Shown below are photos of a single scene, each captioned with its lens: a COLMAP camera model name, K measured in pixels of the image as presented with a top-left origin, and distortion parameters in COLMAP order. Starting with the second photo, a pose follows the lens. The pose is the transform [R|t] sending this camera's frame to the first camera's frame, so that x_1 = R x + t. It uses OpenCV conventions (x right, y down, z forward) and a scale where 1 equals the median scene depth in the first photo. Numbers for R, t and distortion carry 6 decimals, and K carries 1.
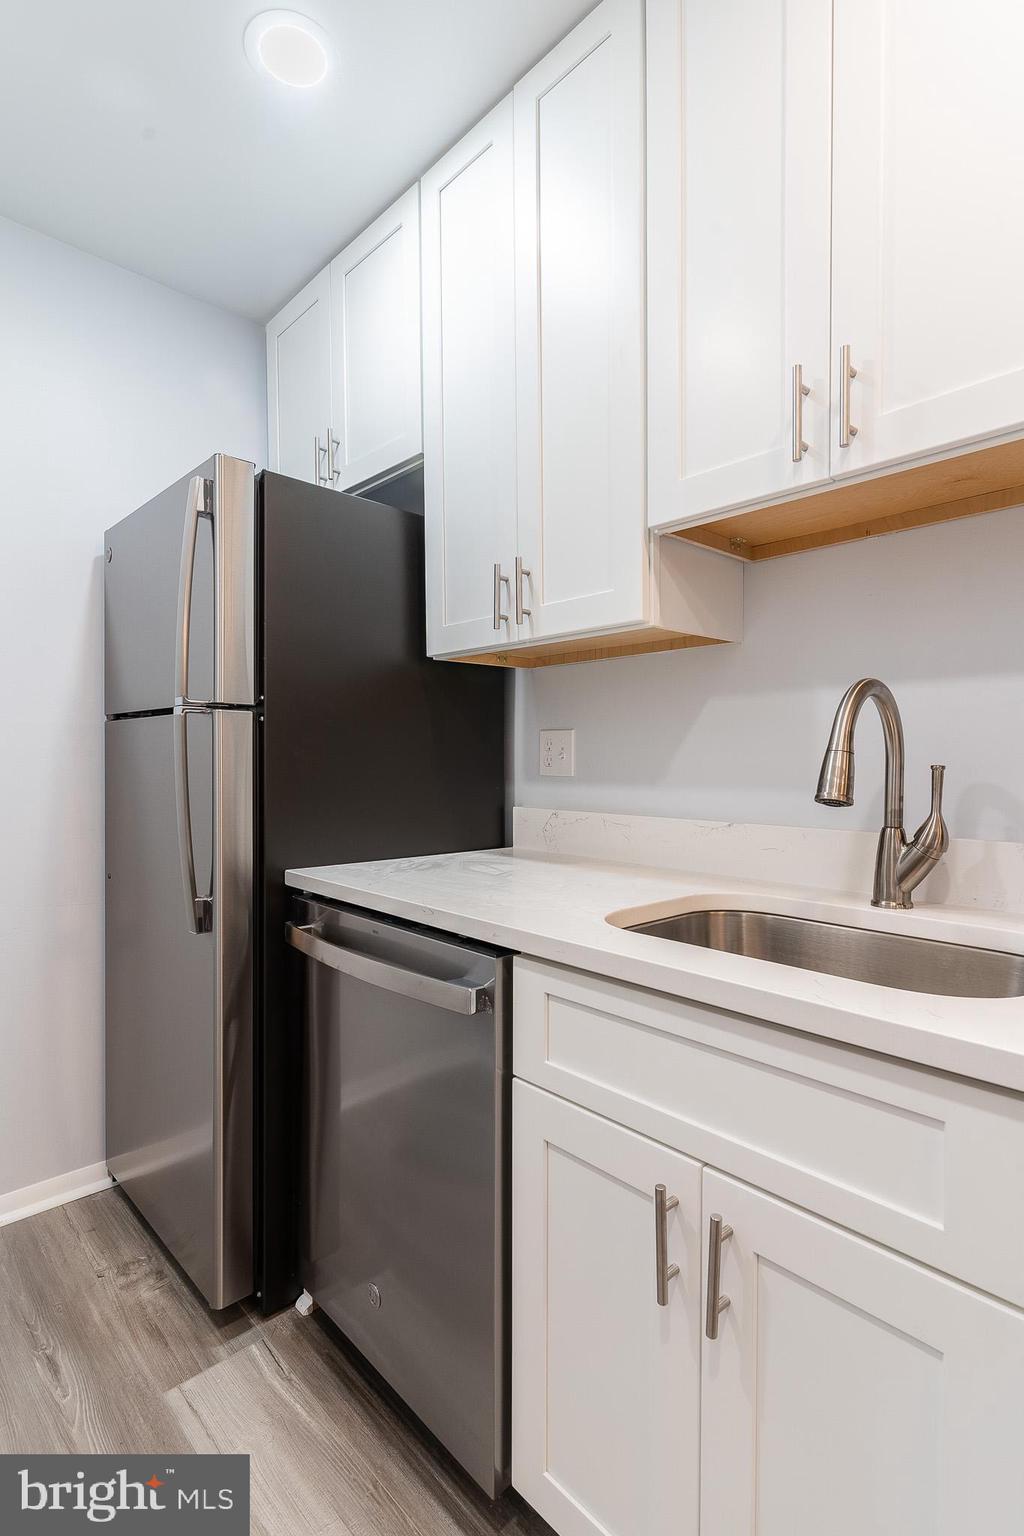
lens RADIAL K [[763.6, 0, 487.8], [0, 763.6, 766.9], [0, 0, 1]] dist [0.003889, -0.001332]
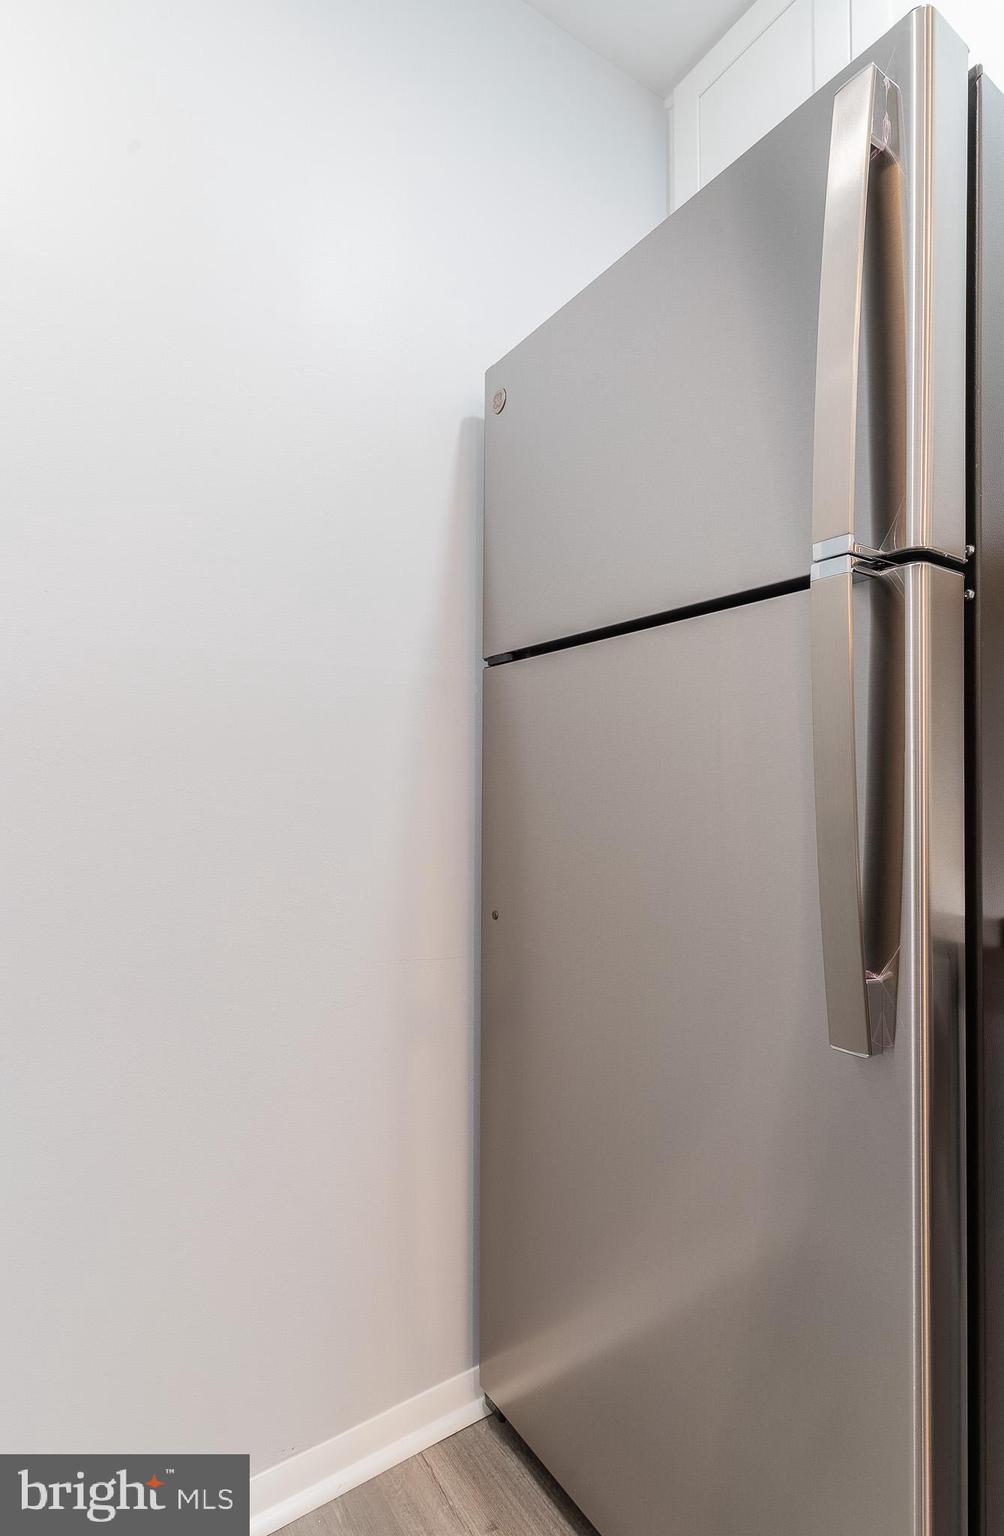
lens RADIAL K [[739.0, 0, 504.9], [0, 739.0, 762.0], [0, 0, 1]] dist [0.005376, 0.000618]
pose [[0.989835, -0.003666, -0.142173, -0.391180], [-0.000348, 0.999602, -0.028197, 0.036372], [0.142219, 0.027960, 0.989440, 0.392876]]
